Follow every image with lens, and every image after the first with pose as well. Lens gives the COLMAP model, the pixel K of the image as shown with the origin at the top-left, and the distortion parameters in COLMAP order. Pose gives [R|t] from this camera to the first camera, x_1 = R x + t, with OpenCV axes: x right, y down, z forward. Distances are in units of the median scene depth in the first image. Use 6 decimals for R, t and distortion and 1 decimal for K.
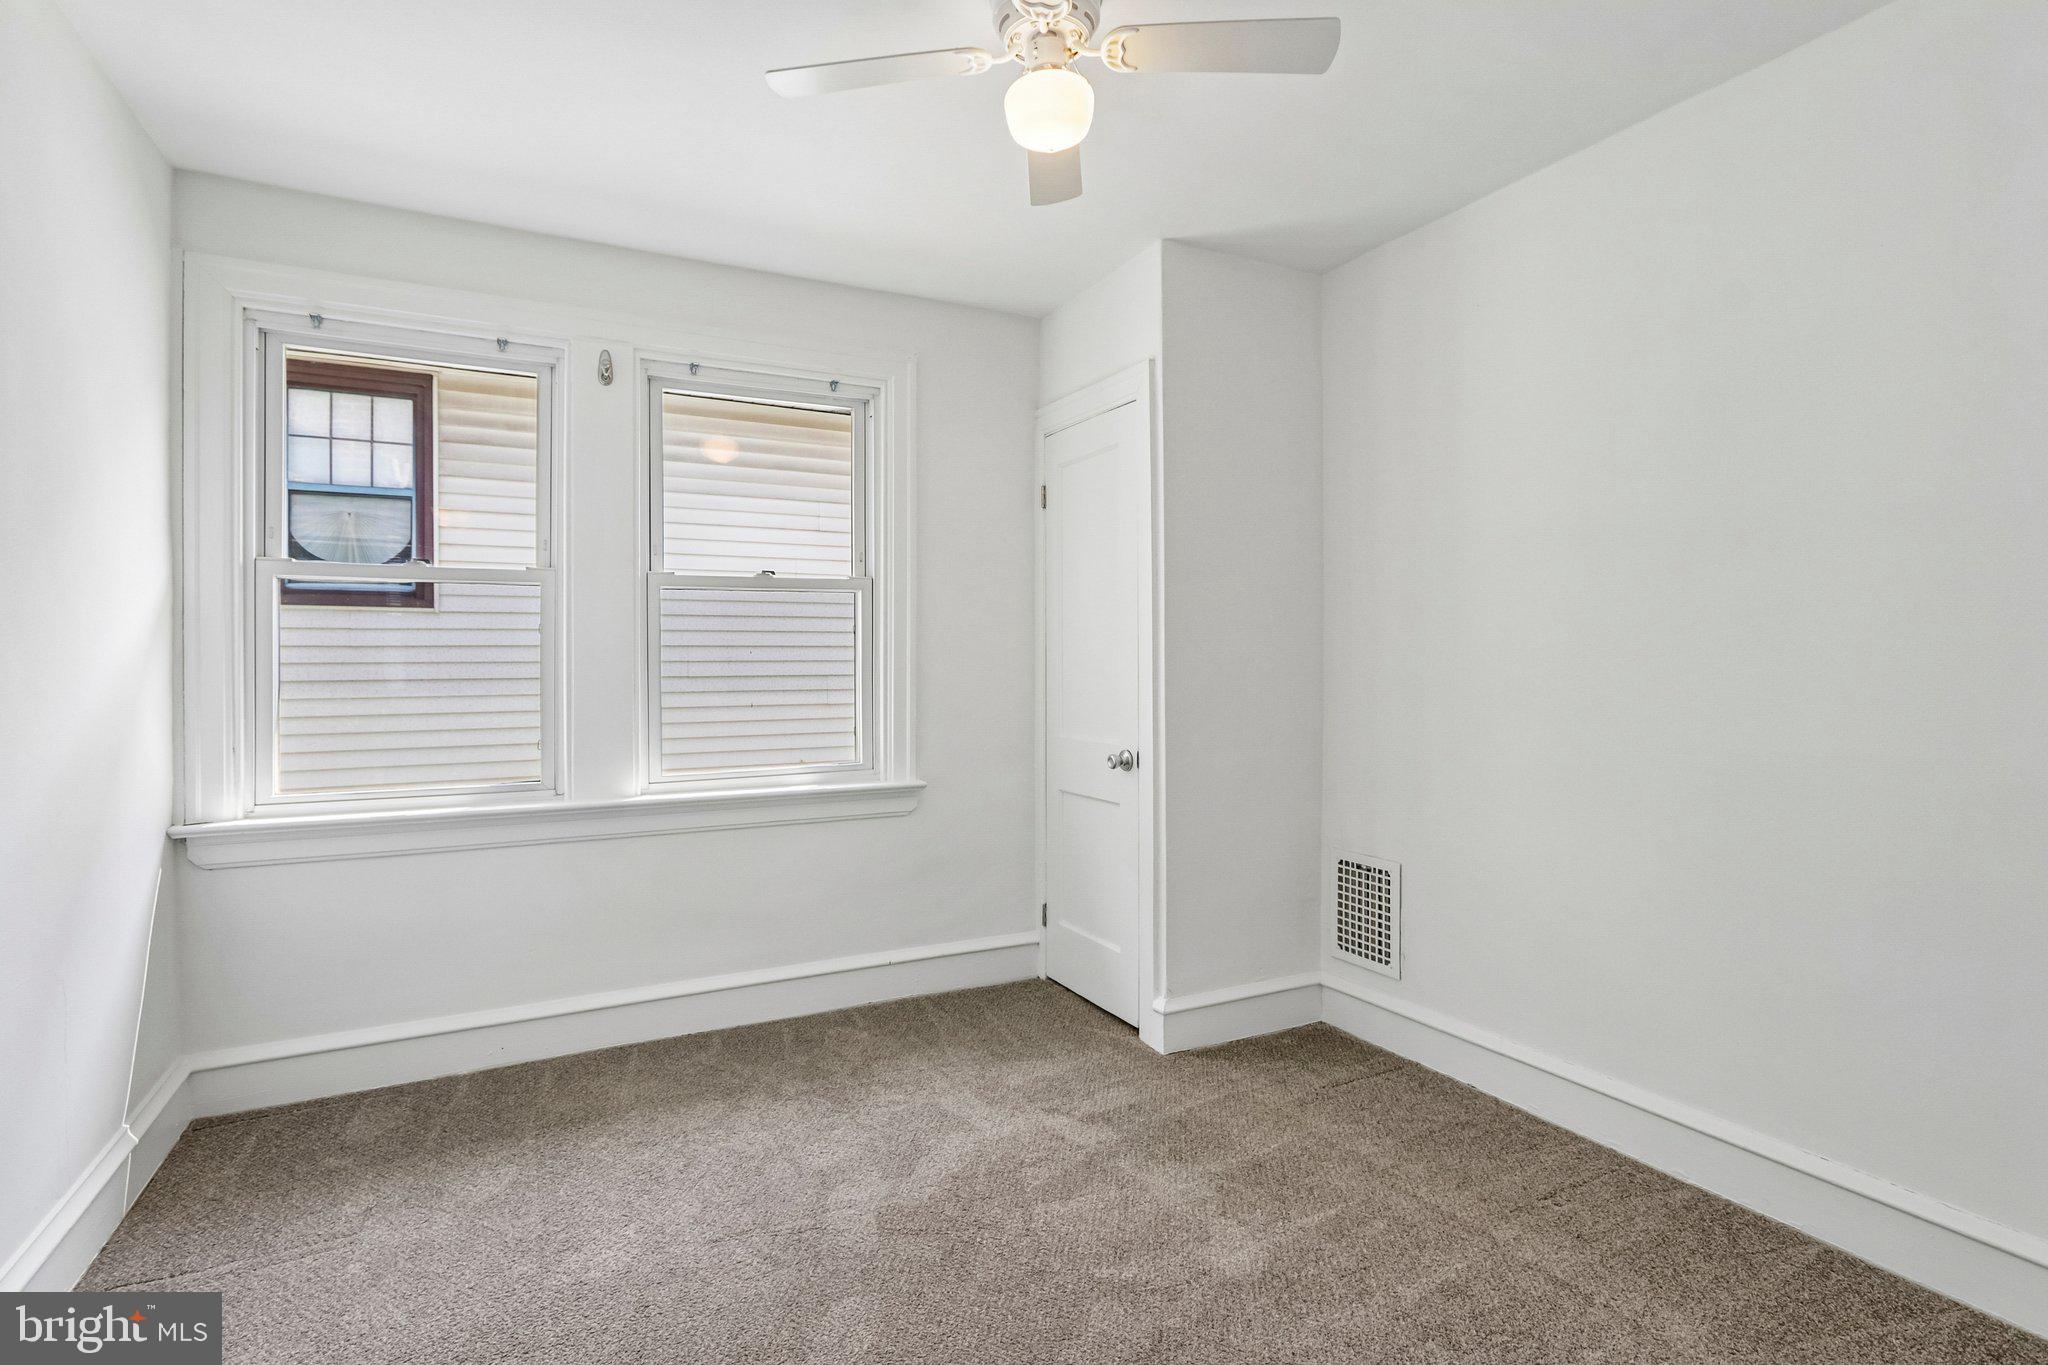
lens RADIAL K [[967.5, 0, 1012.8], [0, 967.5, 671.2], [0, 0, 1]] dist [-0.018198, 0.005147]
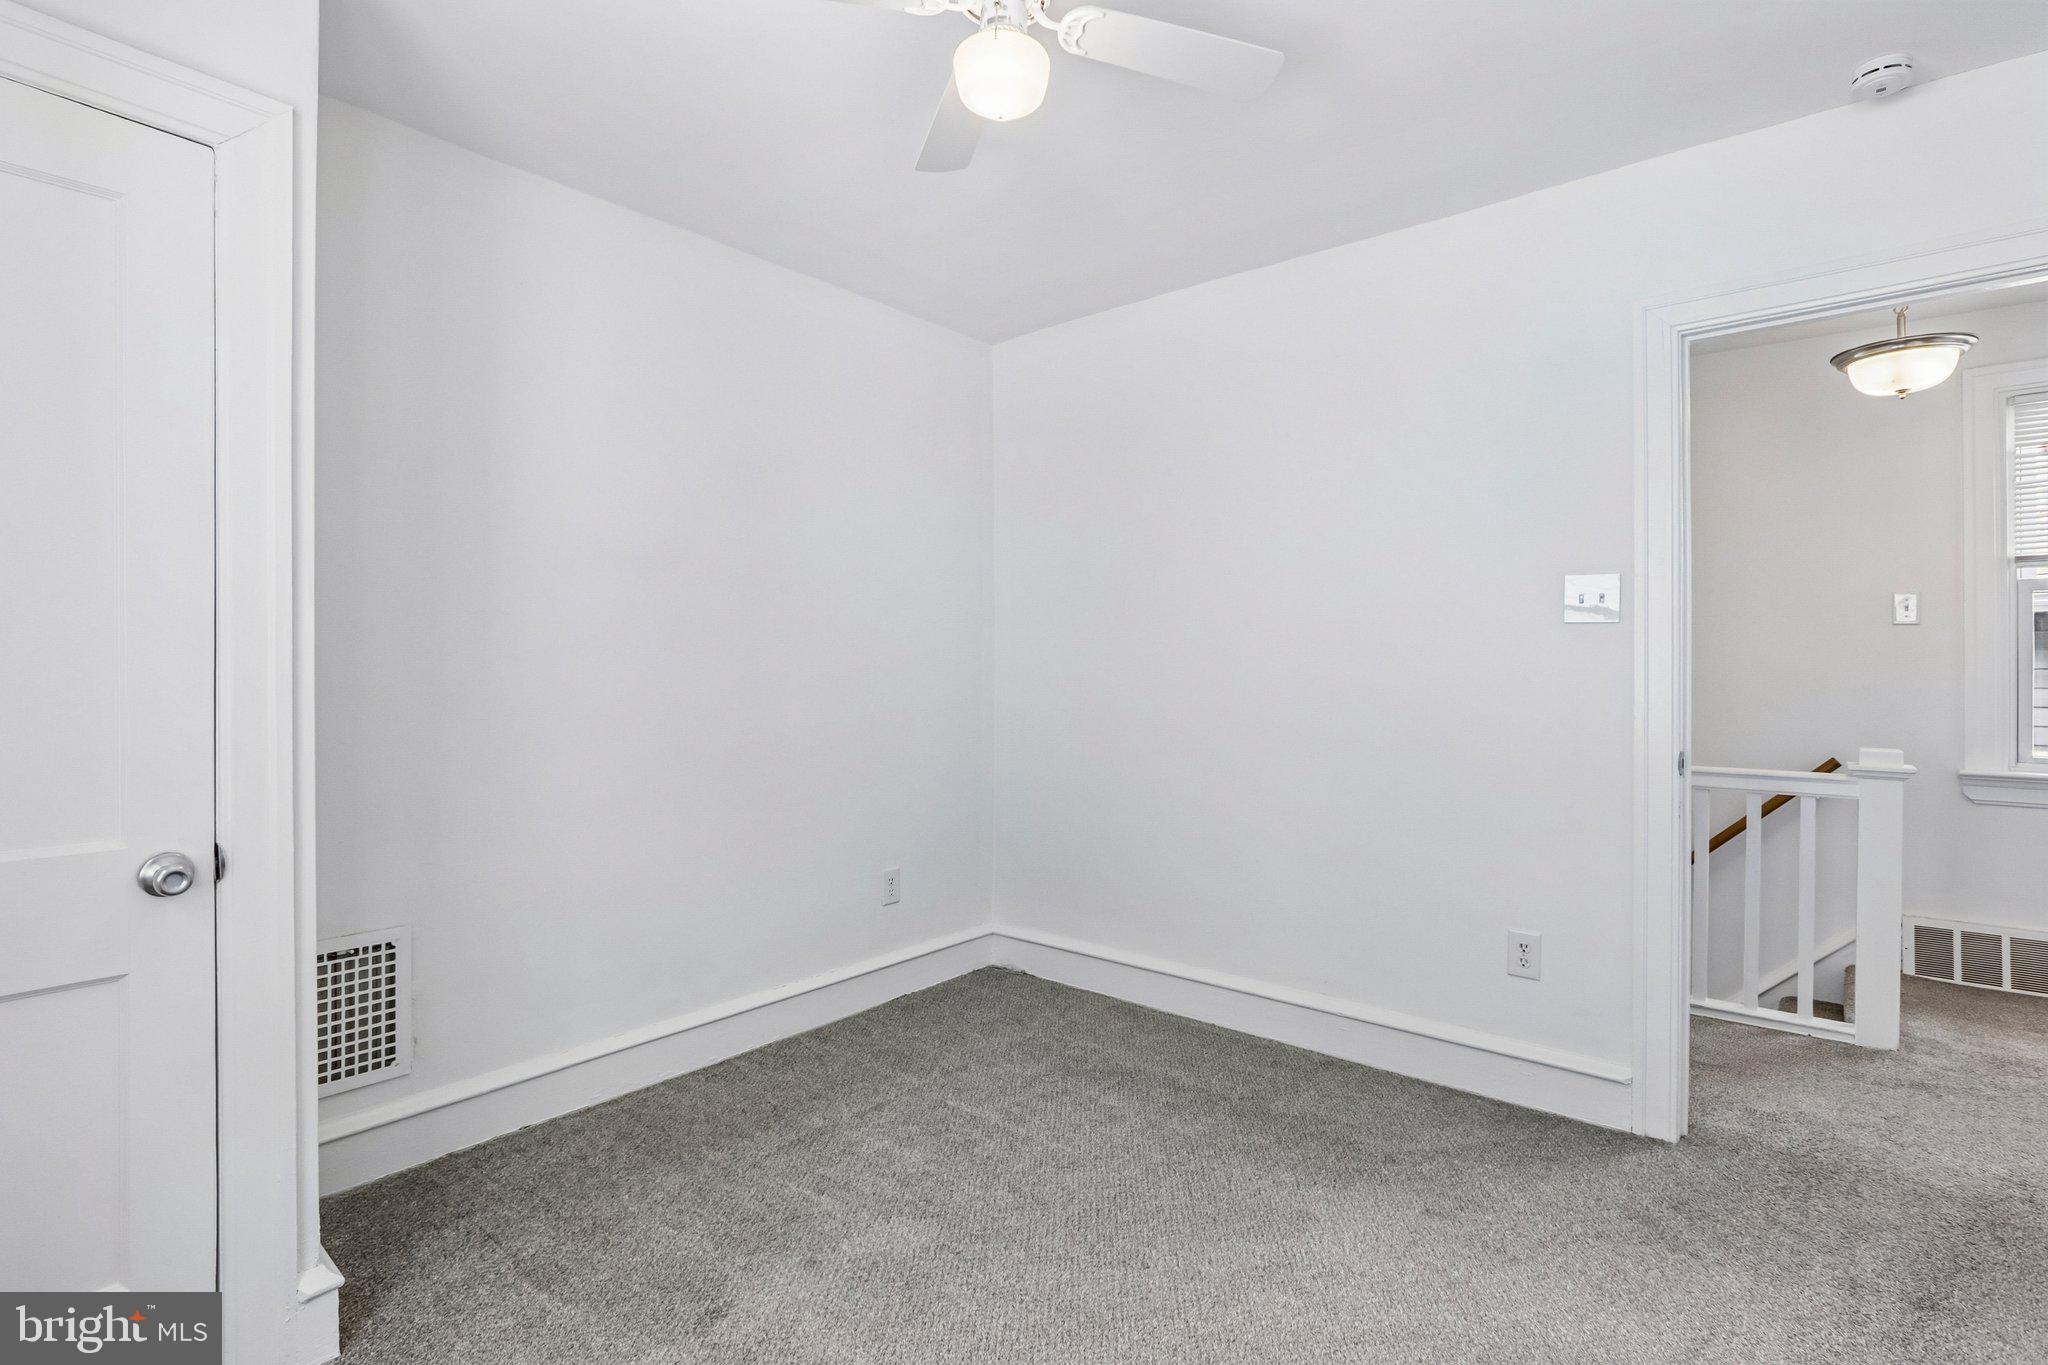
lens RADIAL K [[967.5, 0, 1012.8], [0, 967.5, 671.2], [0, 0, 1]] dist [-0.018198, 0.005147]
pose [[-0.399984, -0.001513, 0.916521, -1.071116], [0.002040, 0.999995, 0.002541, -0.018620], [-0.916520, 0.002886, -0.399979, 1.797435]]
